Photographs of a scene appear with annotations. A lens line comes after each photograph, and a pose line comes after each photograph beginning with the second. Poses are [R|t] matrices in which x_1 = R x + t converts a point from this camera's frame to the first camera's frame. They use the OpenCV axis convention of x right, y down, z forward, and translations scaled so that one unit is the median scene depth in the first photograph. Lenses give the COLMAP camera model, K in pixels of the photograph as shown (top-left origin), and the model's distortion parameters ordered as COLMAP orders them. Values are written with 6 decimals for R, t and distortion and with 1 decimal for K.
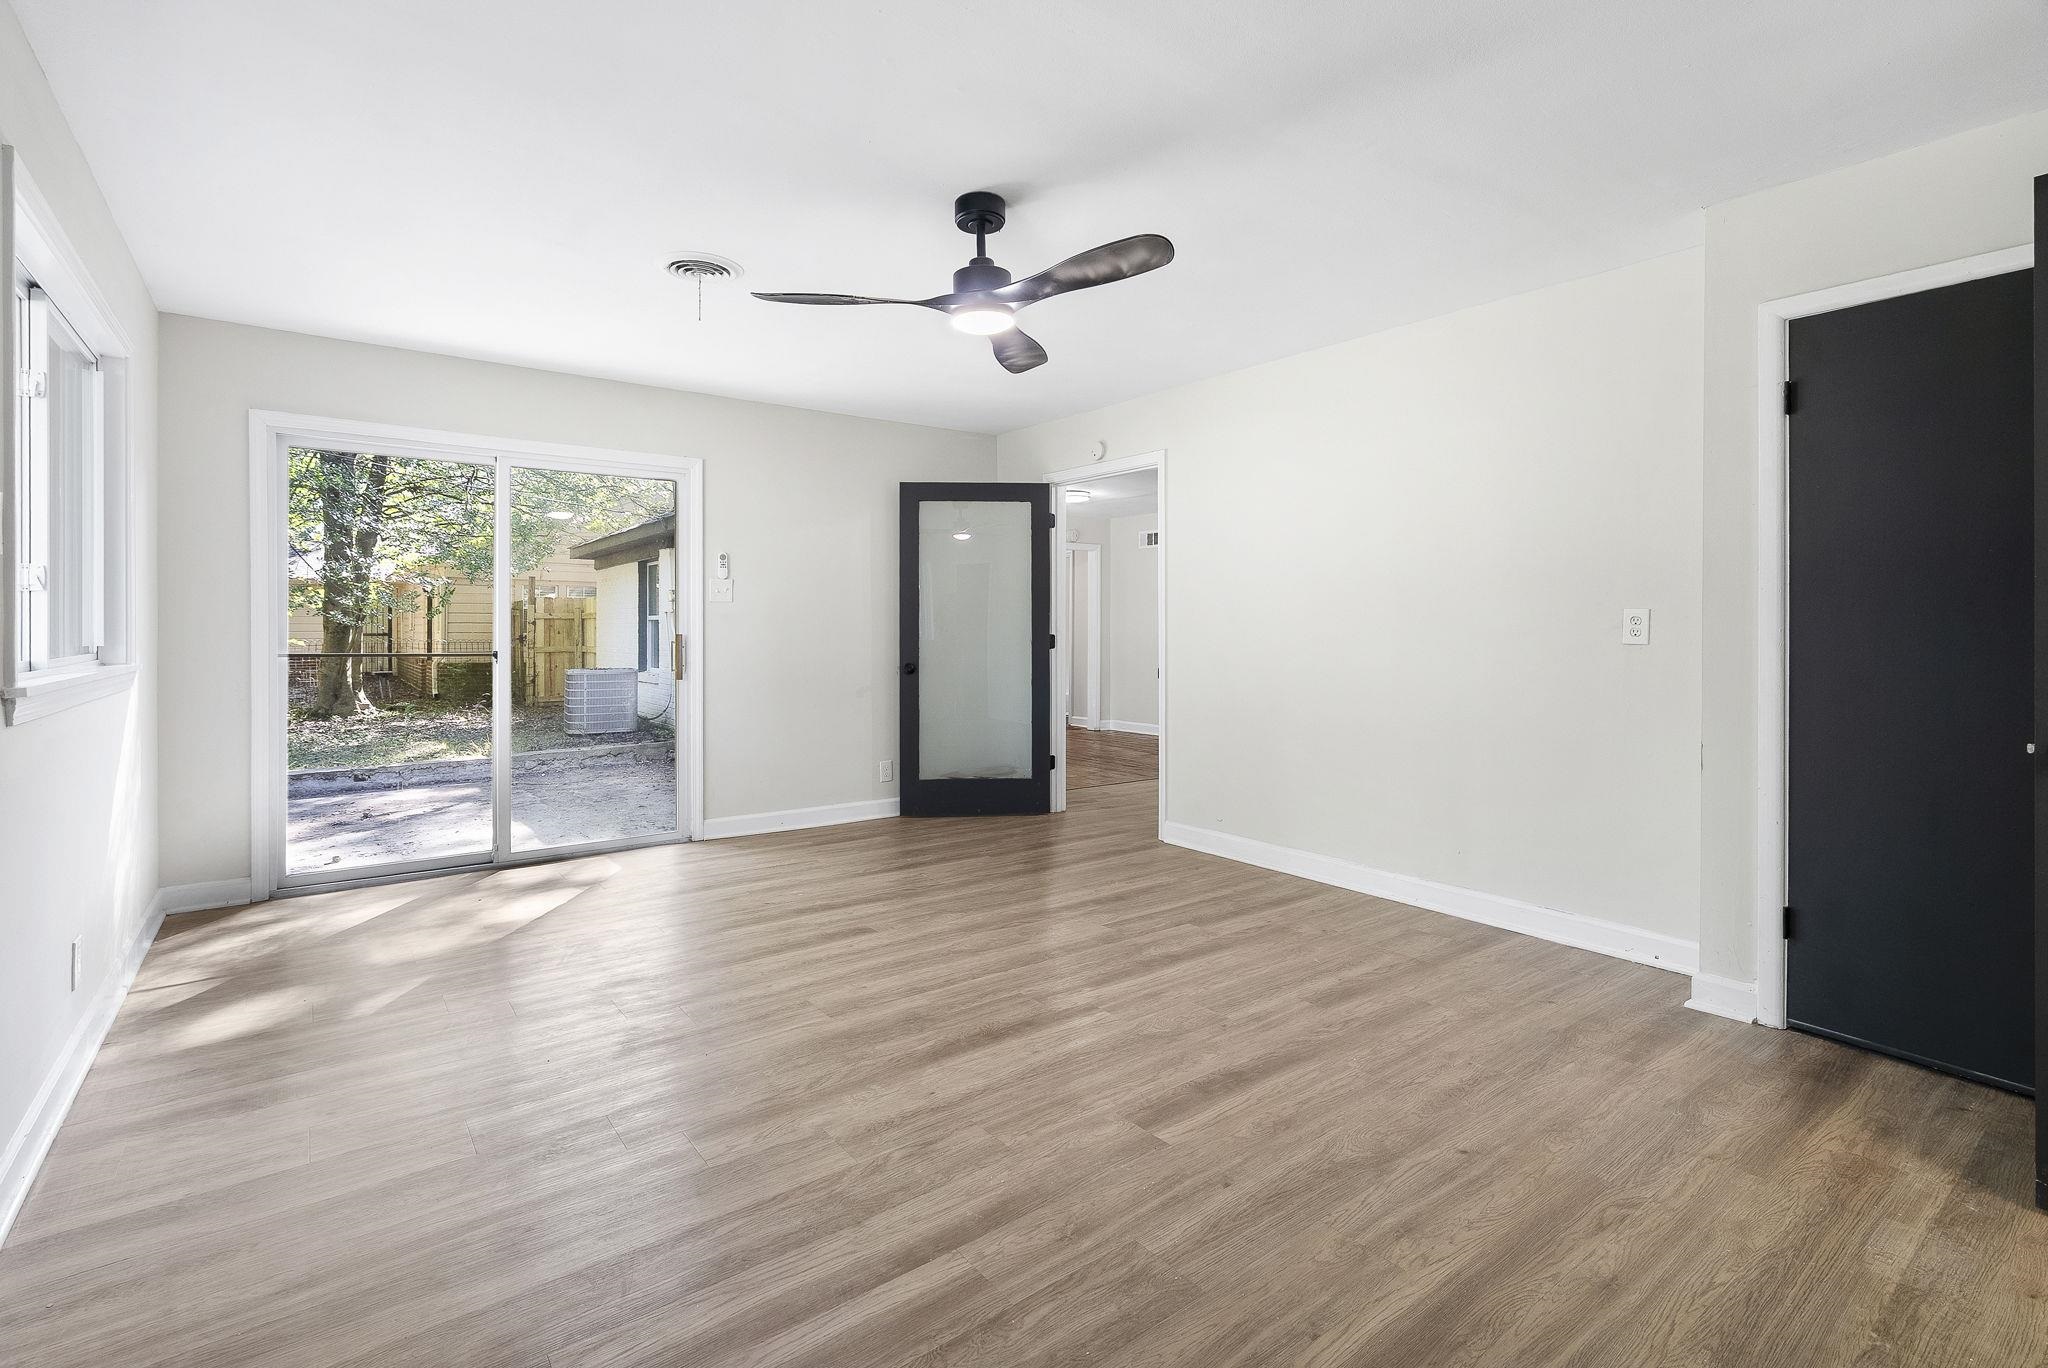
lens RADIAL K [[954.9, 0, 1022.7], [0, 954.9, 636.1], [0, 0, 1]] dist [0.001259, 0.000394]
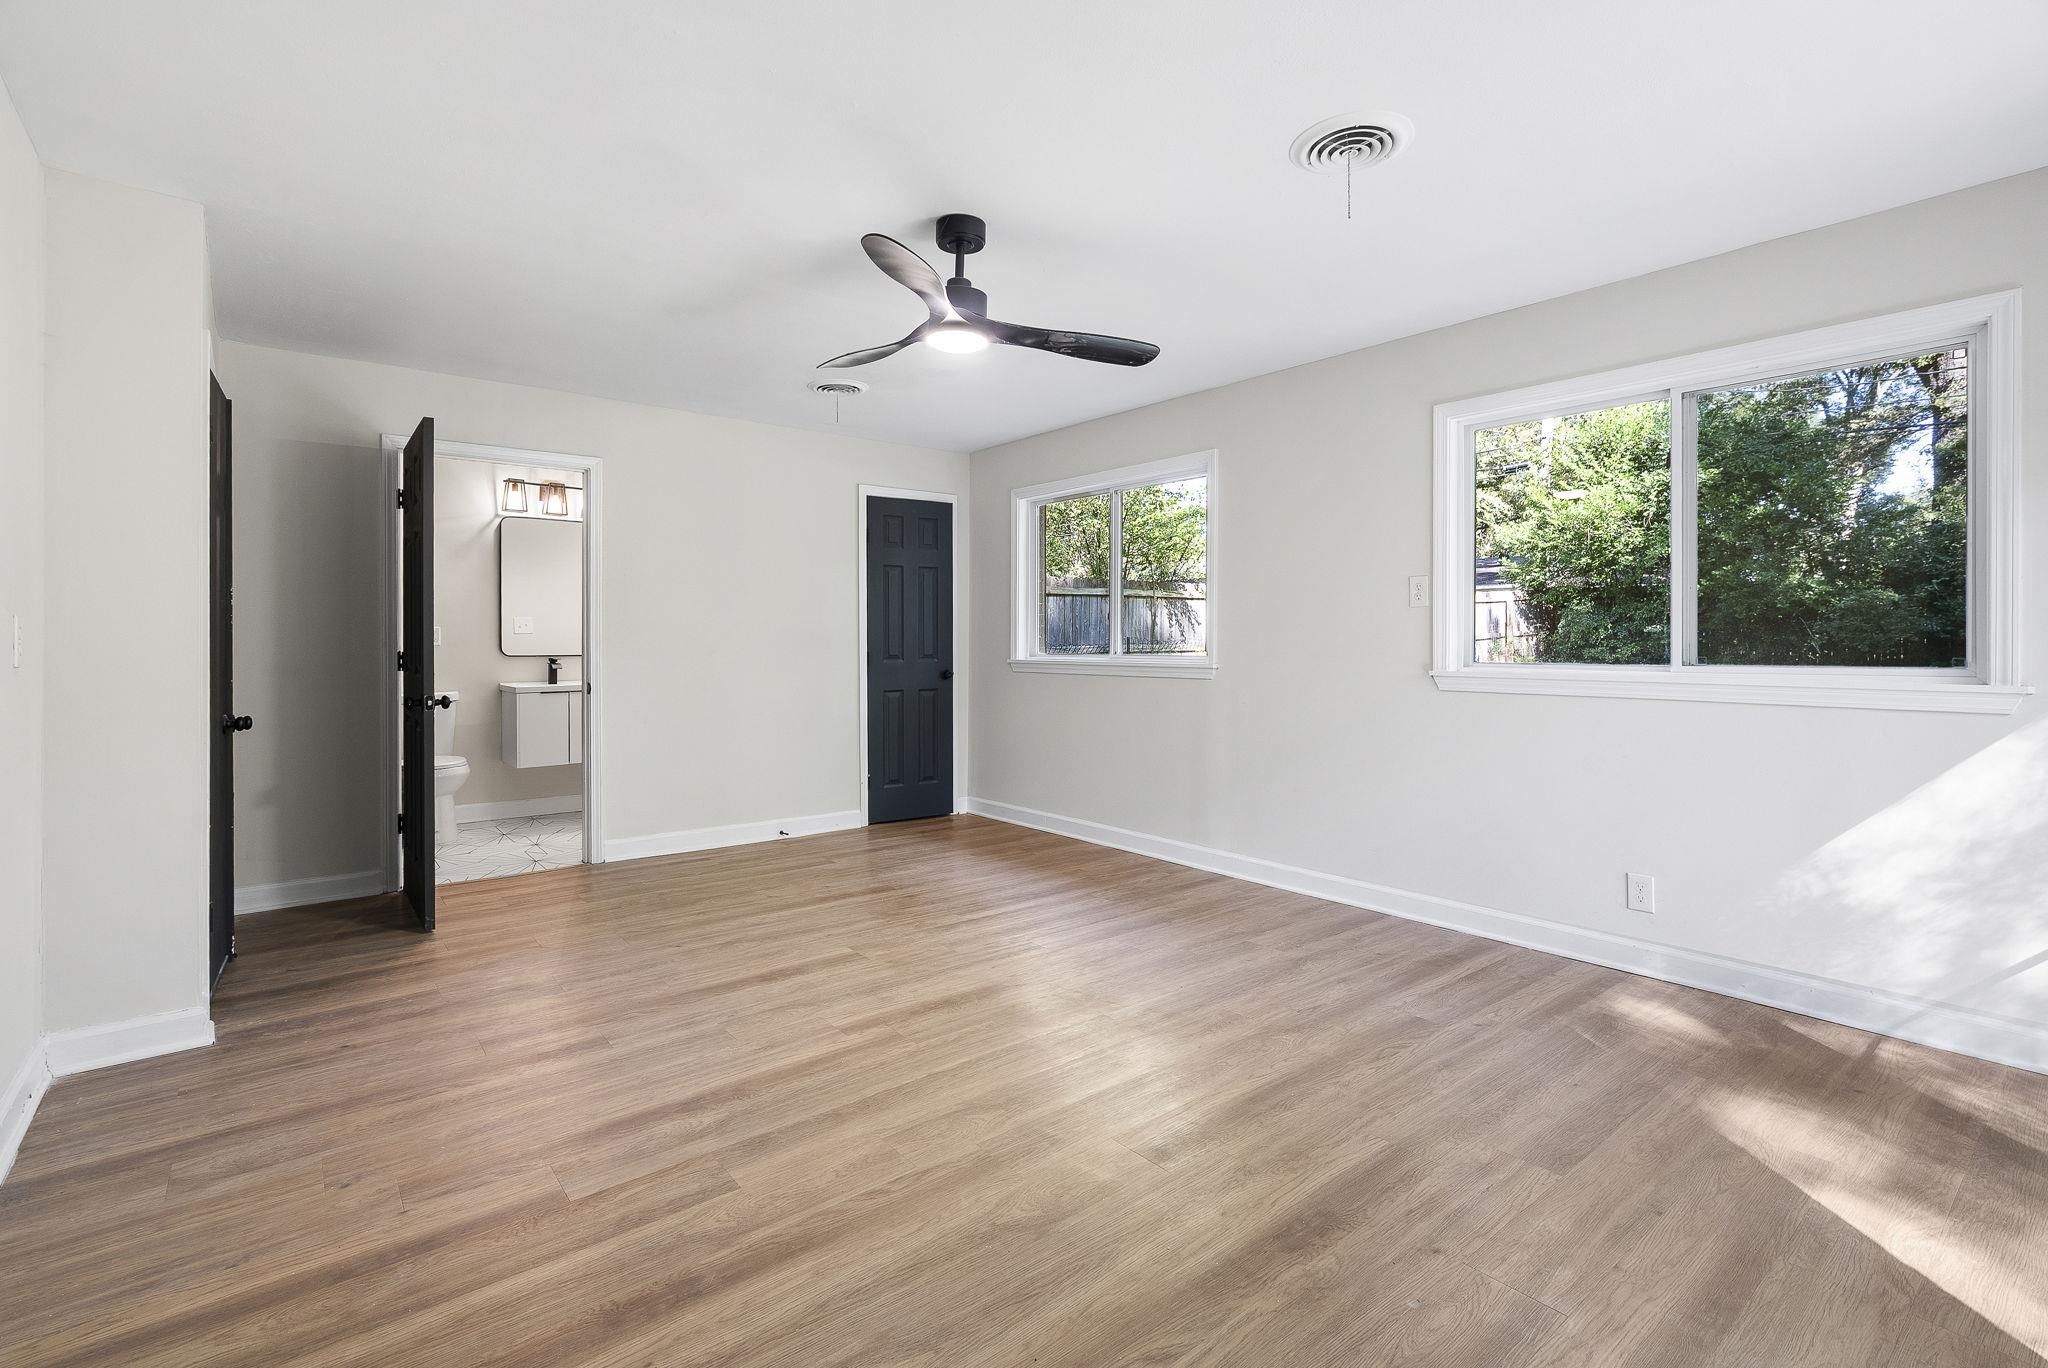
lens RADIAL K [[954.9, 0, 1022.7], [0, 954.9, 636.1], [0, 0, 1]] dist [0.001259, 0.000394]
pose [[-0.999690, -0.000036, -0.024901, -0.085357], [-0.000219, 0.999973, 0.007350, -0.023583], [0.024900, 0.007353, -0.999663, 2.016059]]
